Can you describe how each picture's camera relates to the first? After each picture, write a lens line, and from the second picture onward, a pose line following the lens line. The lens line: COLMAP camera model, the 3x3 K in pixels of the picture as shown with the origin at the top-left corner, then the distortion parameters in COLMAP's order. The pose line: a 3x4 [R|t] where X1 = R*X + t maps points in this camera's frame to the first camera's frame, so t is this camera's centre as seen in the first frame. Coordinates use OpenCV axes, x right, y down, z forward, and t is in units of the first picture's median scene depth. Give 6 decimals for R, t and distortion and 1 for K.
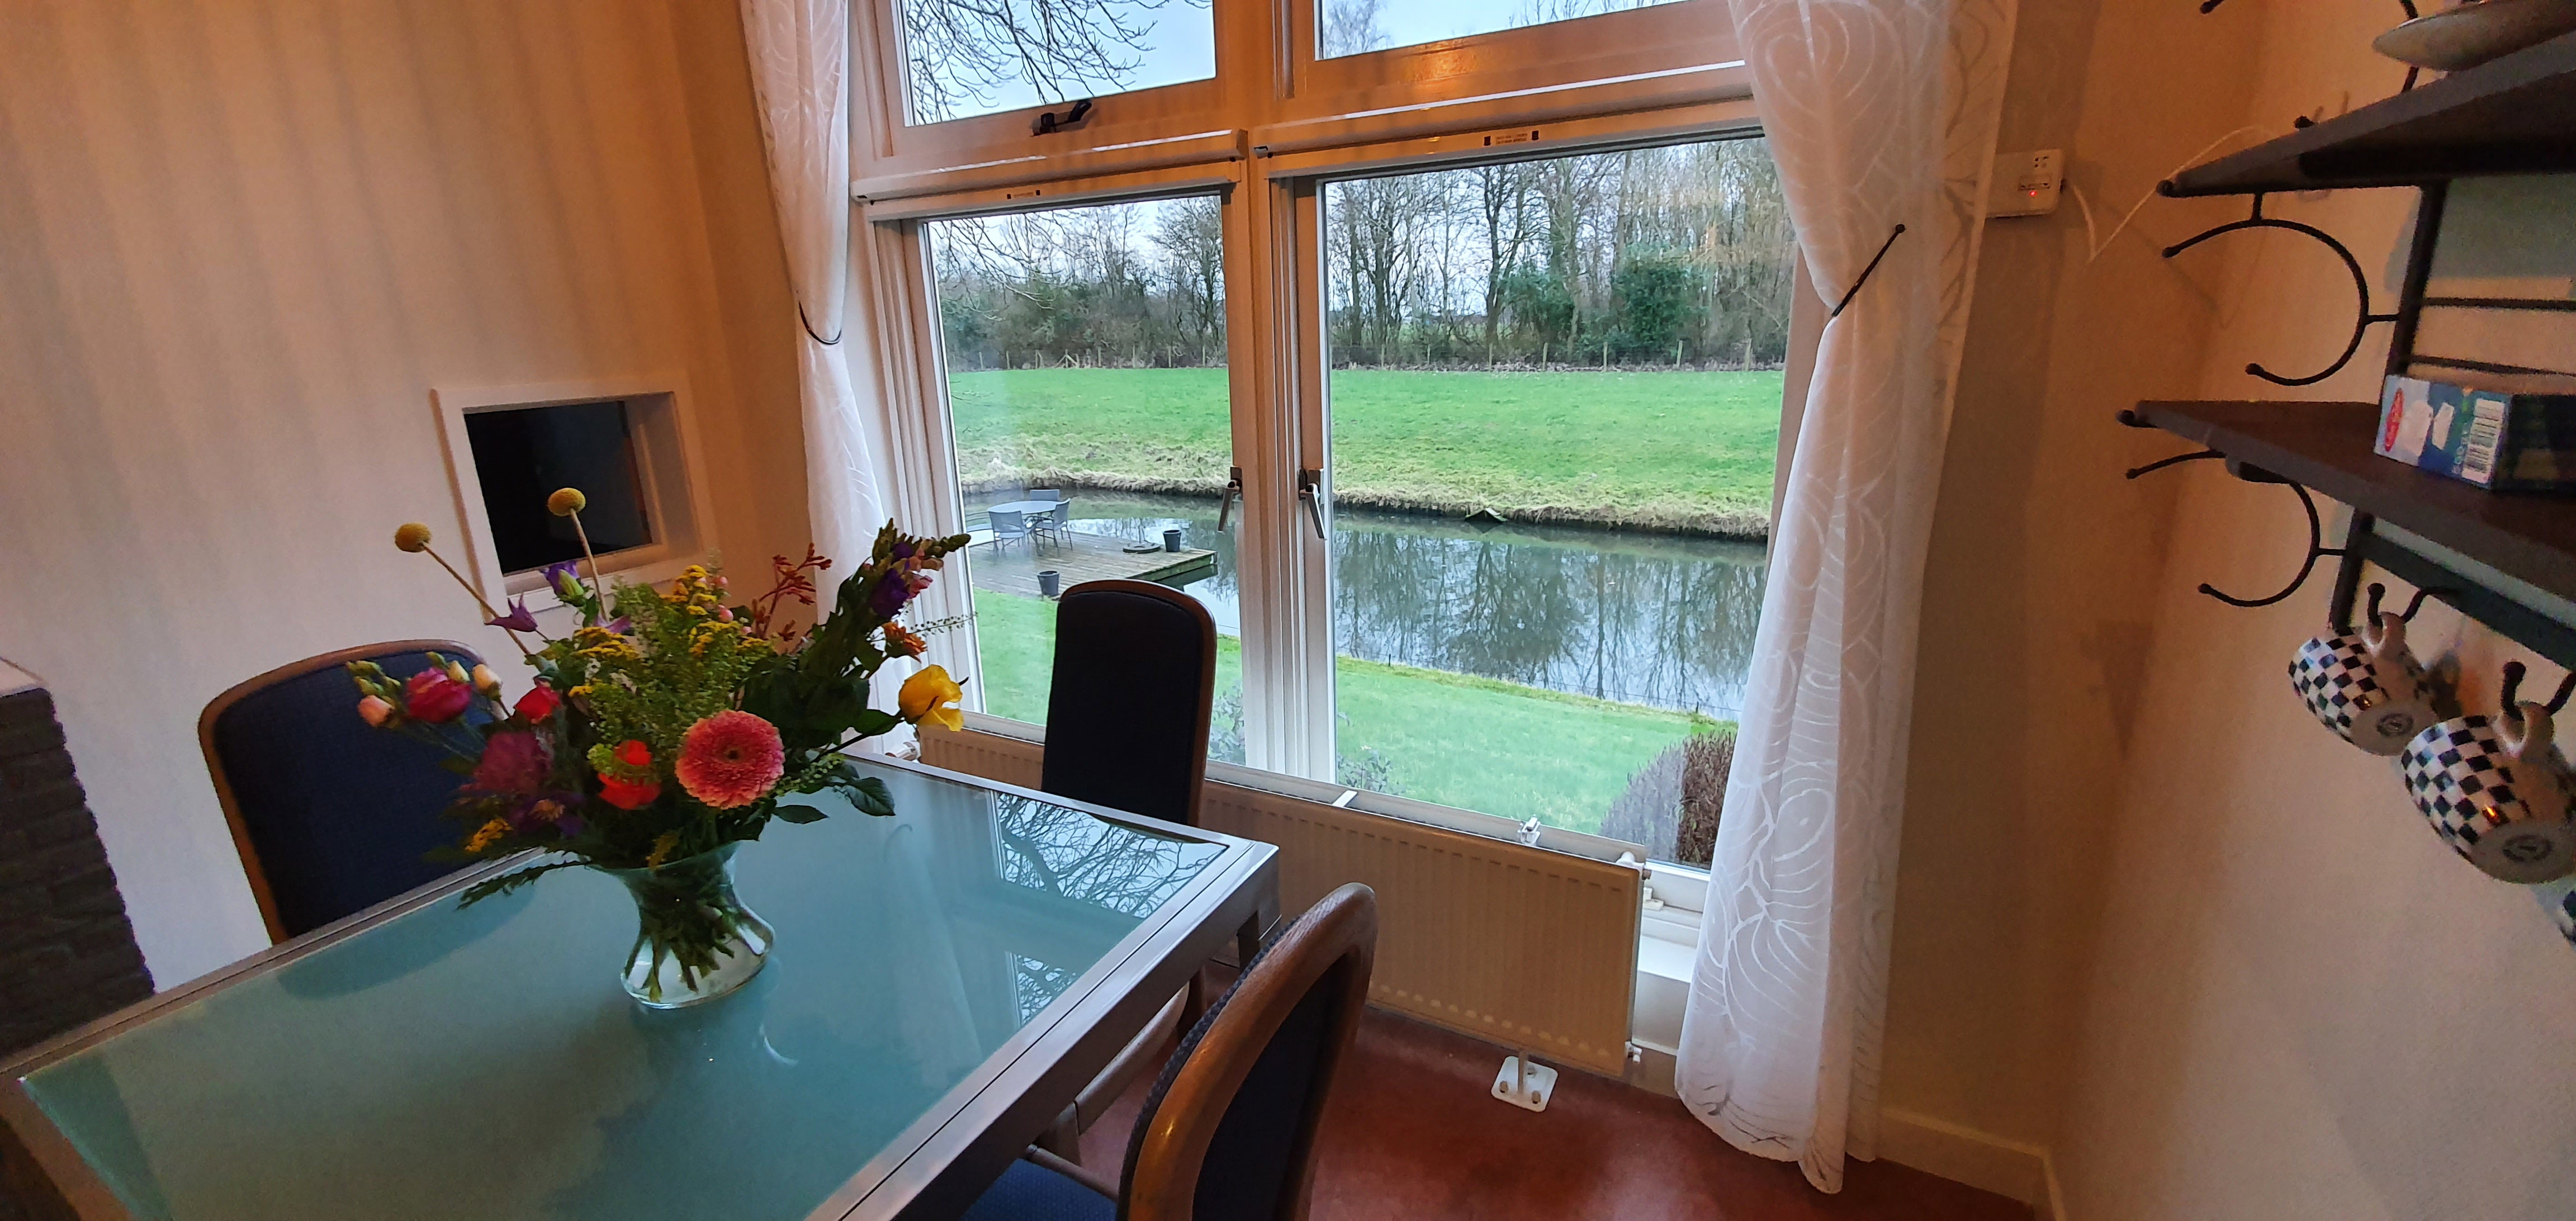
lens RADIAL K [[1040.5, 0, 1275.9], [0, 1040.5, 609.9], [0, 0, 1]] dist [0.013103, -0.016835]
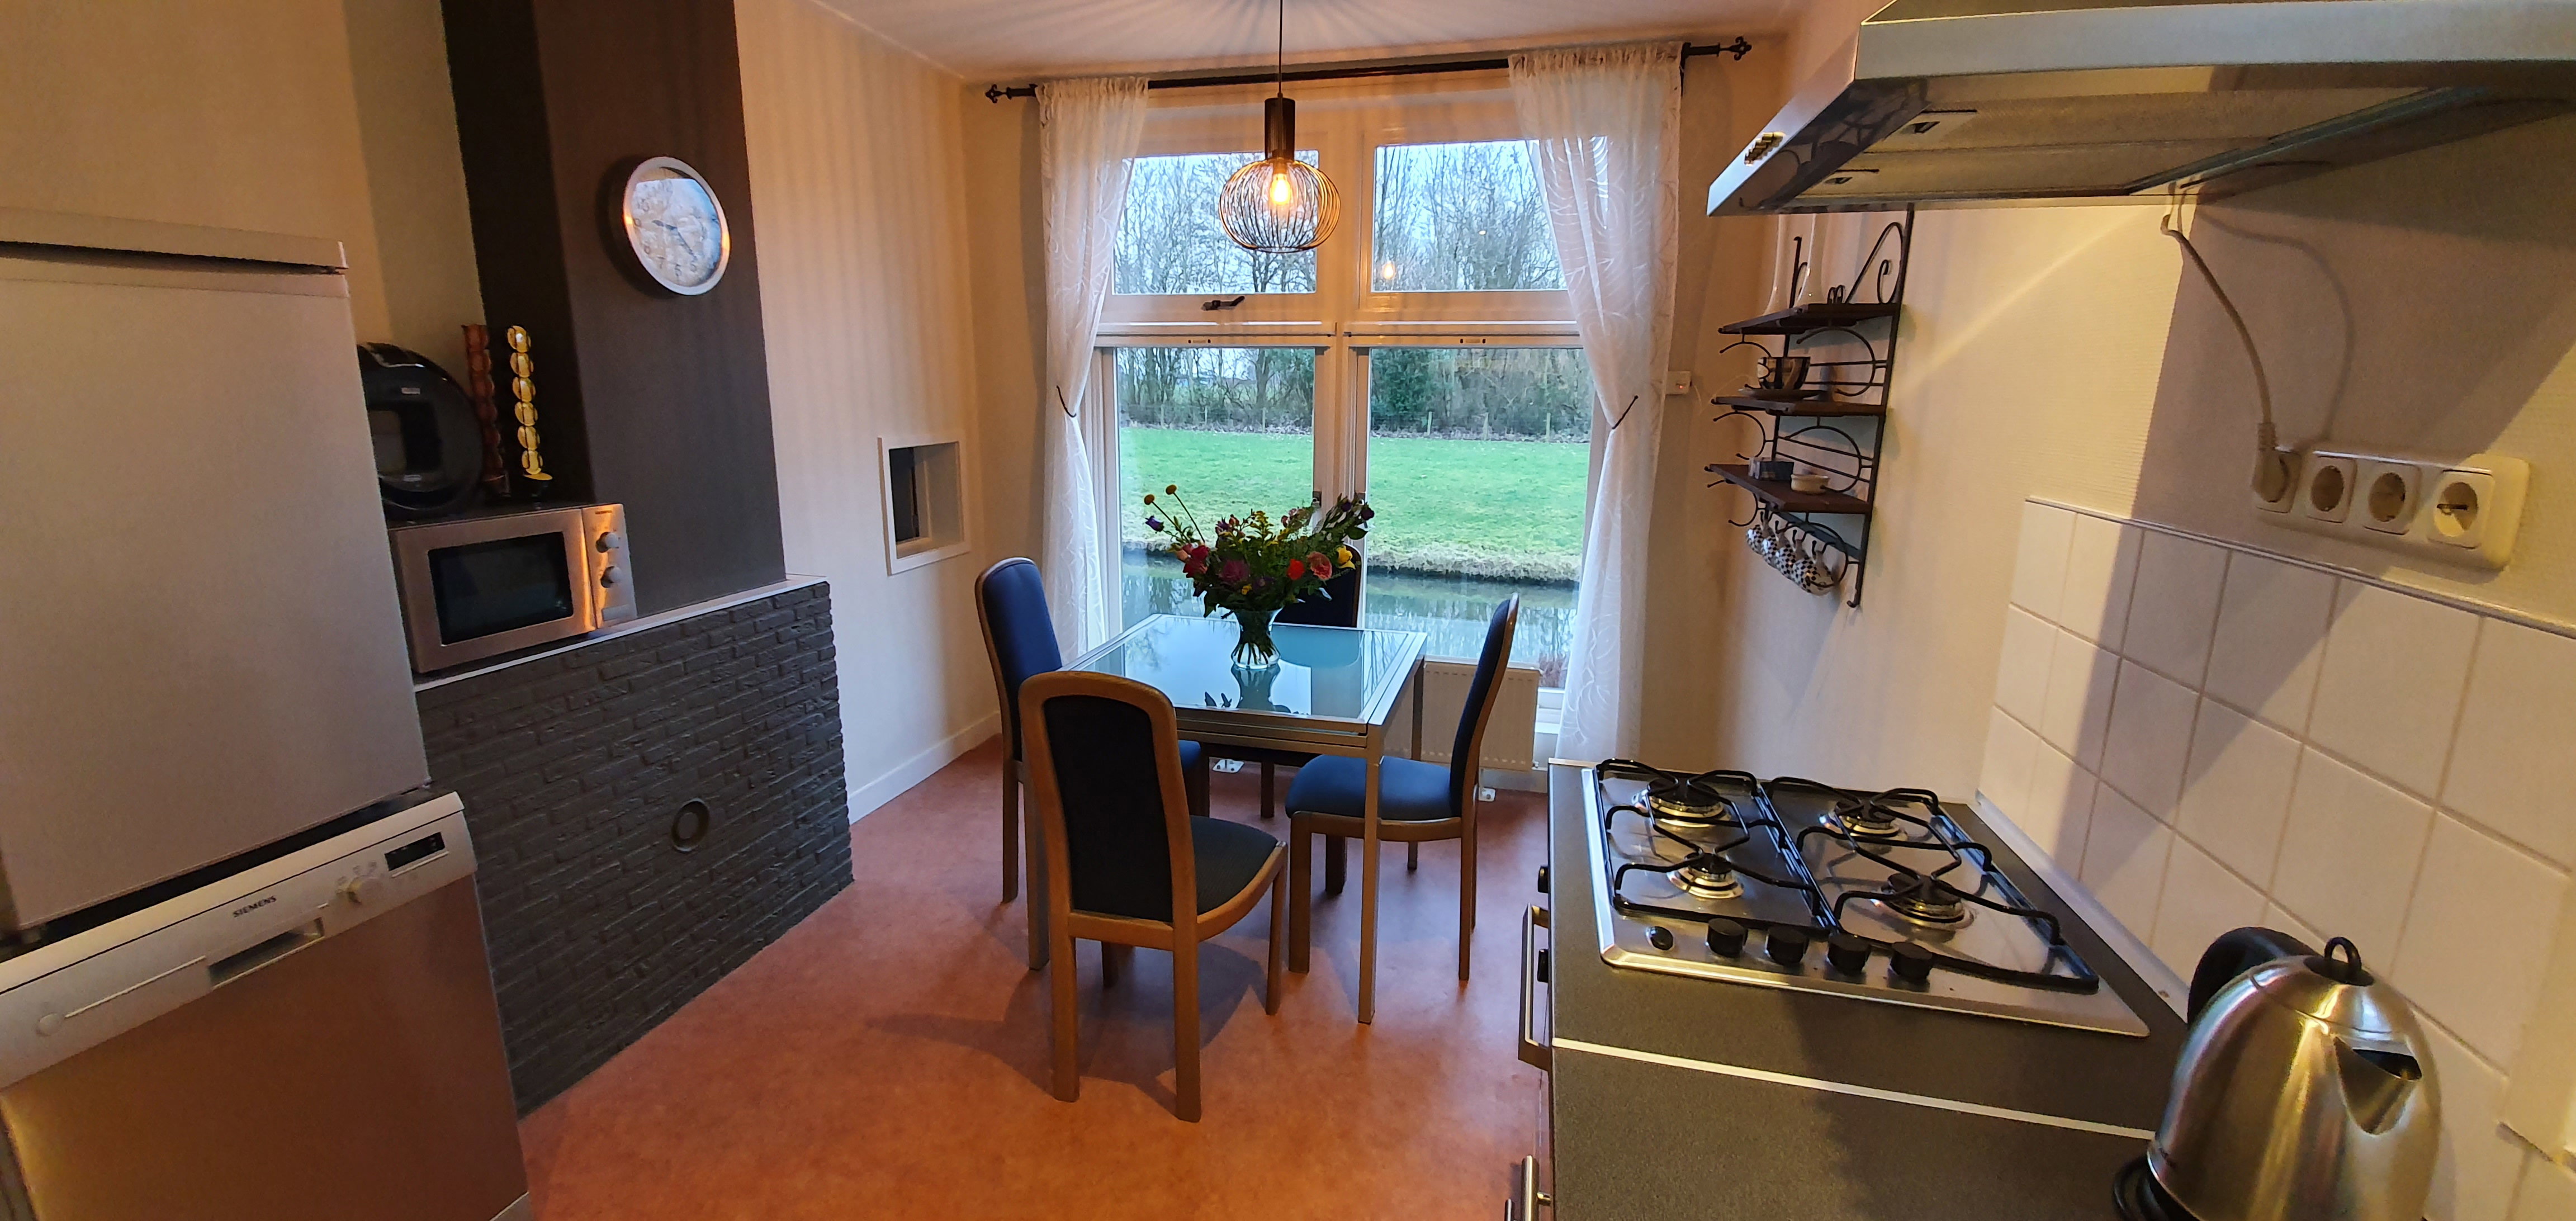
lens RADIAL K [[1046.3, 0, 1292.6], [0, 1046.3, 602.5], [0, 0, 1]] dist [-0.000750, -0.016652]
pose [[0.970102, -0.008906, 0.242535, -0.069030], [0.023742, 0.998016, -0.058315, 0.021948], [-0.241534, 0.062330, 0.968389, -0.102033]]
